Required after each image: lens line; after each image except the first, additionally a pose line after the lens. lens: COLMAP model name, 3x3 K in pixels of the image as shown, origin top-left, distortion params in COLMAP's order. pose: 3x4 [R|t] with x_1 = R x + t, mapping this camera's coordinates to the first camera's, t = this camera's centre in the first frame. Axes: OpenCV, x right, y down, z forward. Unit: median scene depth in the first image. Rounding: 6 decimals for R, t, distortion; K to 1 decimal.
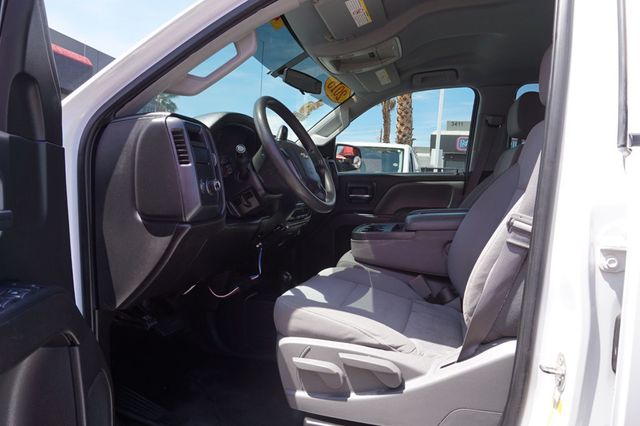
lens RADIAL K [[444.9, 0, 320.6], [0, 444.9, 201.1], [0, 0, 1]] dist [-0.023133, 0.000565]
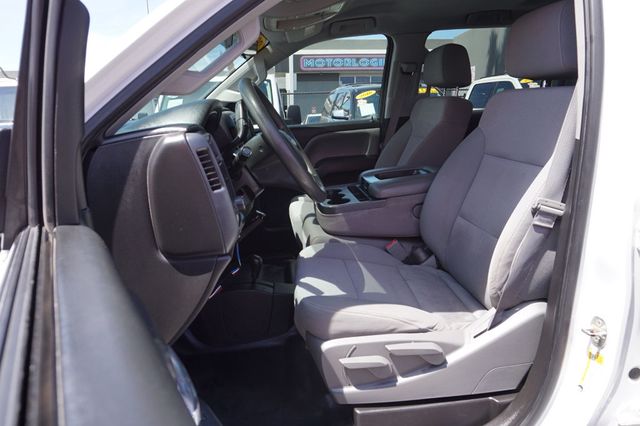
lens RADIAL K [[444.9, 0, 320.6], [0, 444.9, 201.1], [0, 0, 1]] dist [-0.023133, 0.000565]
pose [[0.933602, -0.145071, 0.327631, -0.383113], [0.084973, 0.977928, 0.190881, -0.195589], [-0.348091, -0.150367, 0.925323, 0.140153]]
